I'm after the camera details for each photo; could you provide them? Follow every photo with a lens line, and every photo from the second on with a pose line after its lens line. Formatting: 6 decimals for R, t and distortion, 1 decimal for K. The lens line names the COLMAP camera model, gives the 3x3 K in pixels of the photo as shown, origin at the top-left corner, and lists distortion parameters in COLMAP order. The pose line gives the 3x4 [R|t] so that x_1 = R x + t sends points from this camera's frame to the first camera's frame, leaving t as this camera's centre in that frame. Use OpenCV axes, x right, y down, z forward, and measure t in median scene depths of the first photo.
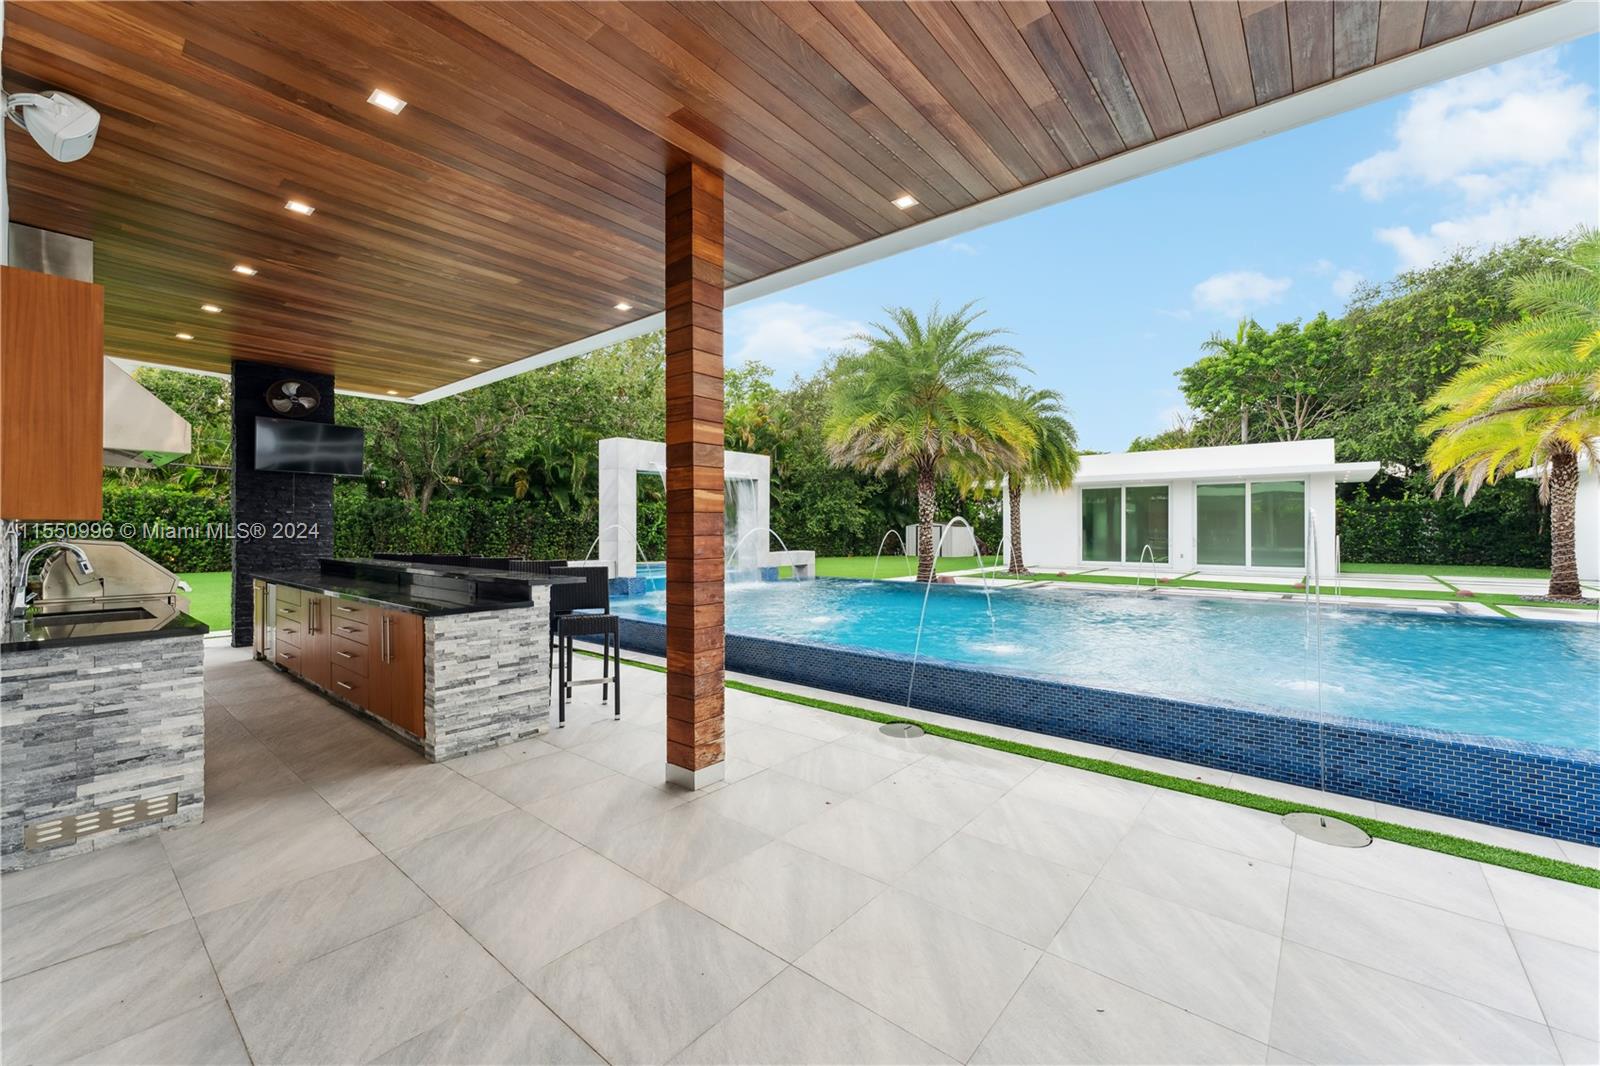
lens RADIAL K [[654.0, 0, 774.9], [0, 654.0, 521.9], [0, 0, 1]] dist [0.006224, -0.001015]
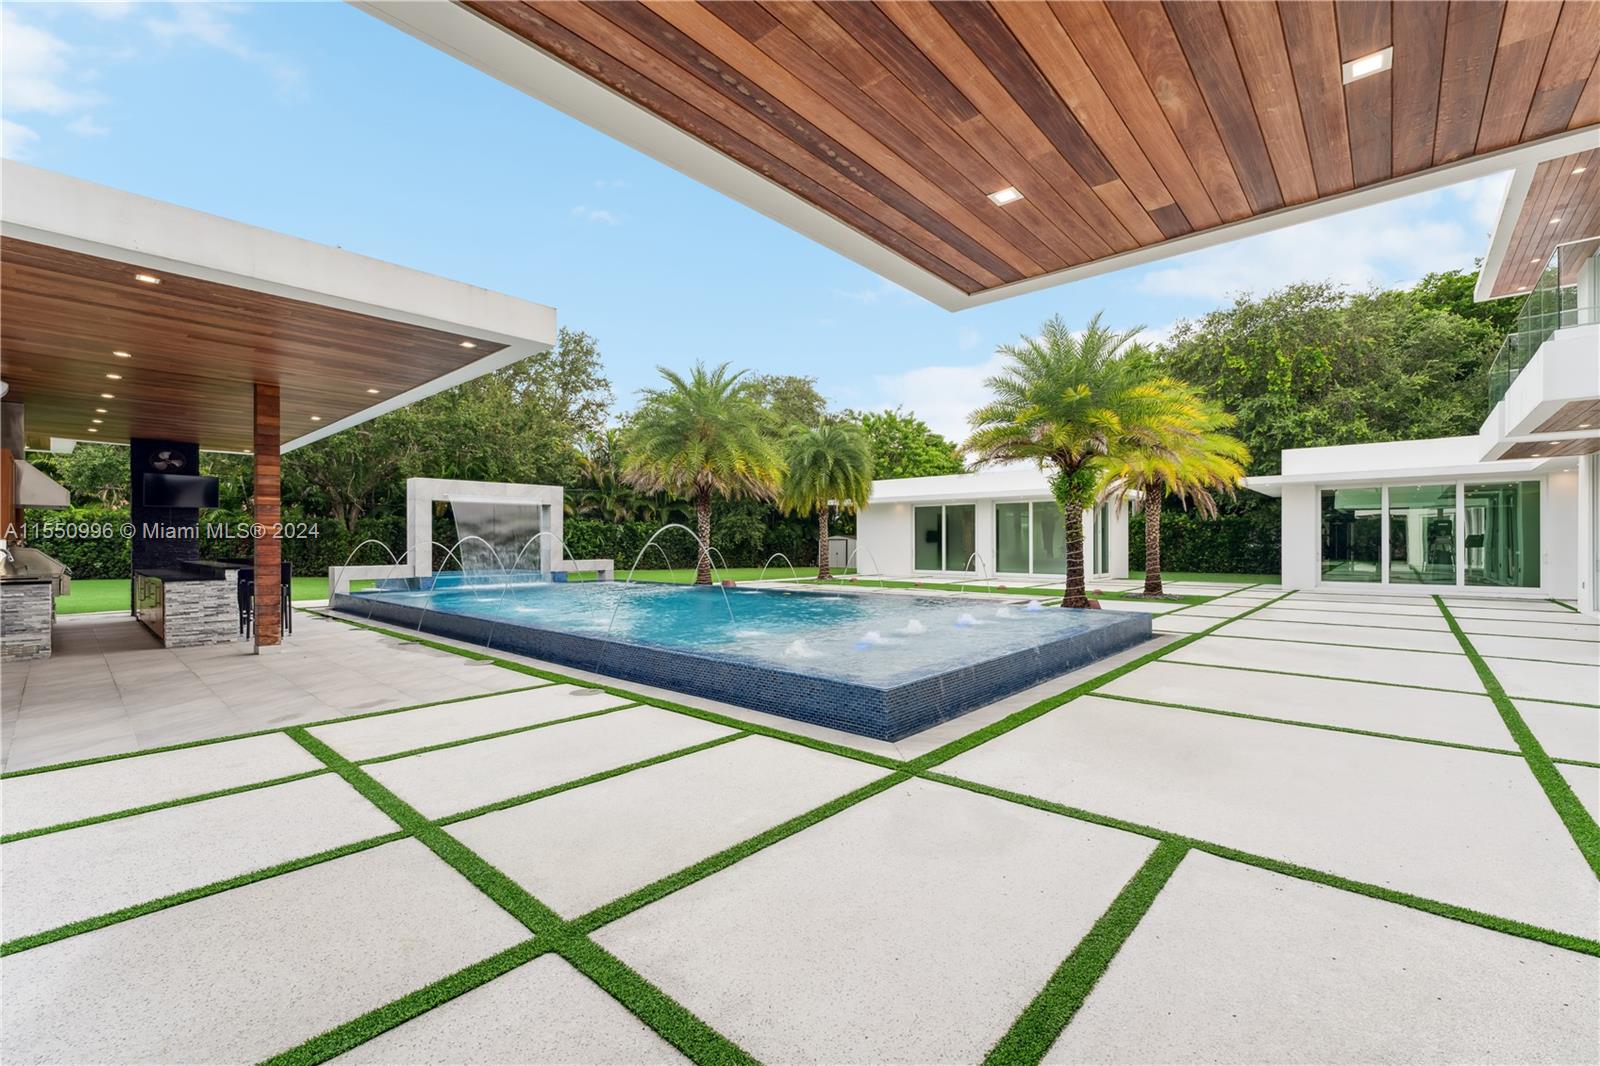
lens RADIAL K [[697.1, 0, 790.1], [0, 697.1, 540.3], [0, 0, 1]] dist [-0.001751, -0.000096]
pose [[0.999253, -0.001679, -0.038615, 0.451485], [0.001968, 0.999970, 0.007454, -0.002543], [0.038601, -0.007524, 0.999226, -0.339099]]
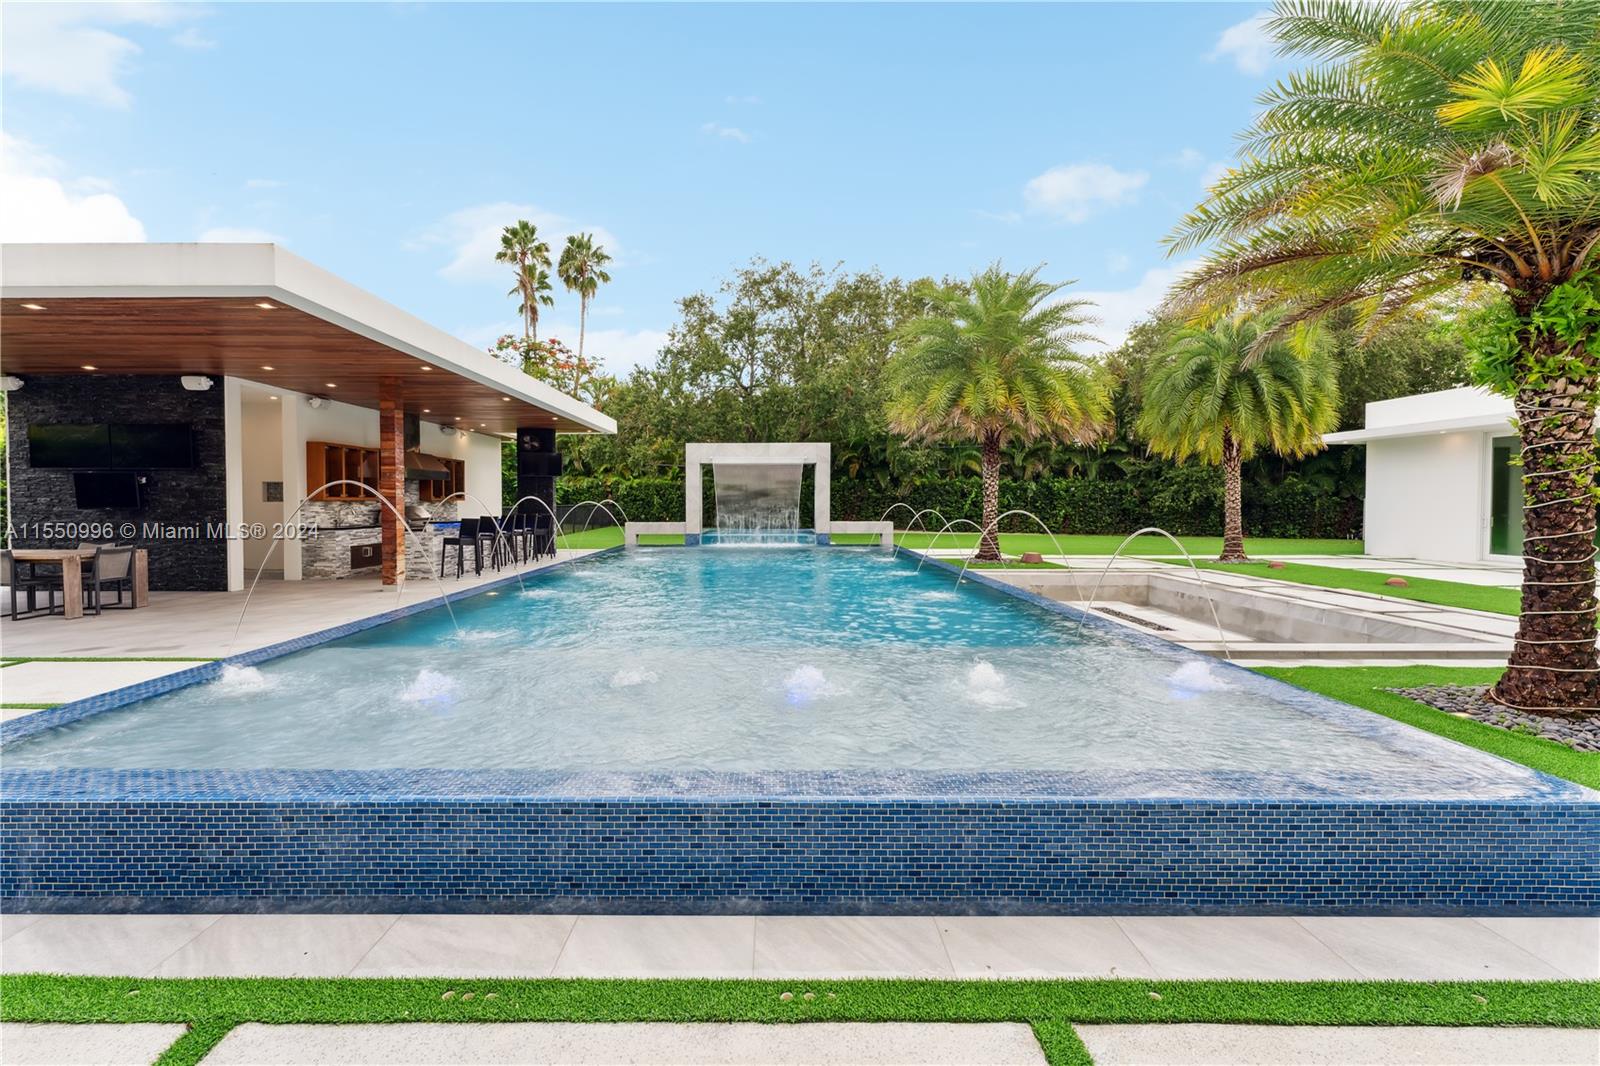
lens RADIAL K [[654.0, 0, 759.1], [0, 654.0, 491.2], [0, 0, 1]] dist [0.006224, -0.001015]
pose [[0.630166, -0.011856, -0.776370, 0.774248], [0.007998, 0.999929, -0.008778, -0.000702], [0.776419, -0.000678, 0.630217, 0.116028]]
